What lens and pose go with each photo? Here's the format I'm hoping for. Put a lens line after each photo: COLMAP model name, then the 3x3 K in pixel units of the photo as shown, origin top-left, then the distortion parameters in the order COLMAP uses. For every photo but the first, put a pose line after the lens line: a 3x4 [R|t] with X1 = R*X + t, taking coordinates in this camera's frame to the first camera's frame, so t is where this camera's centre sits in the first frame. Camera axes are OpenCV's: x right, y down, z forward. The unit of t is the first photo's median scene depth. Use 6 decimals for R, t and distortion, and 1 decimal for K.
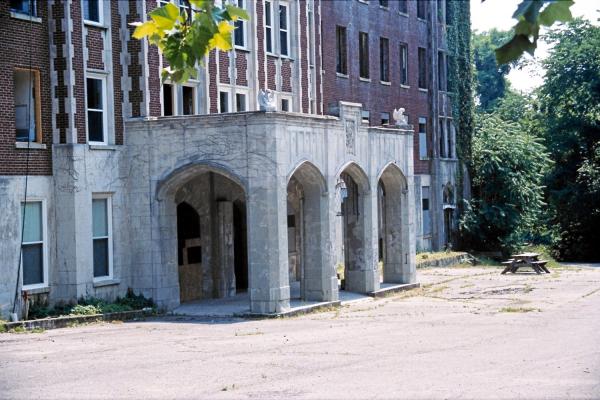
lens RADIAL K [[1277.0, 0, 300.9], [0, 1277.0, 183.3], [0, 0, 1]] dist [0.323405, 0.125877]
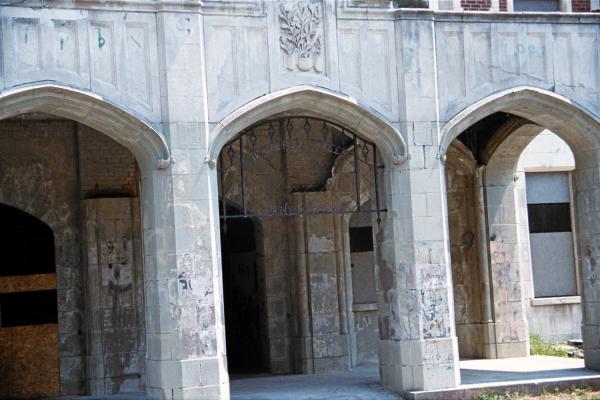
lens RADIAL K [[1277.0, 0, 300.9], [0, 1277.0, 183.3], [0, 0, 1]] dist [0.323405, 0.125877]
pose [[0.748048, -0.068203, -0.660130, 0.340023], [0.043536, 0.997606, -0.053736, 0.040223], [0.662215, 0.011458, 0.749226, 0.705488]]
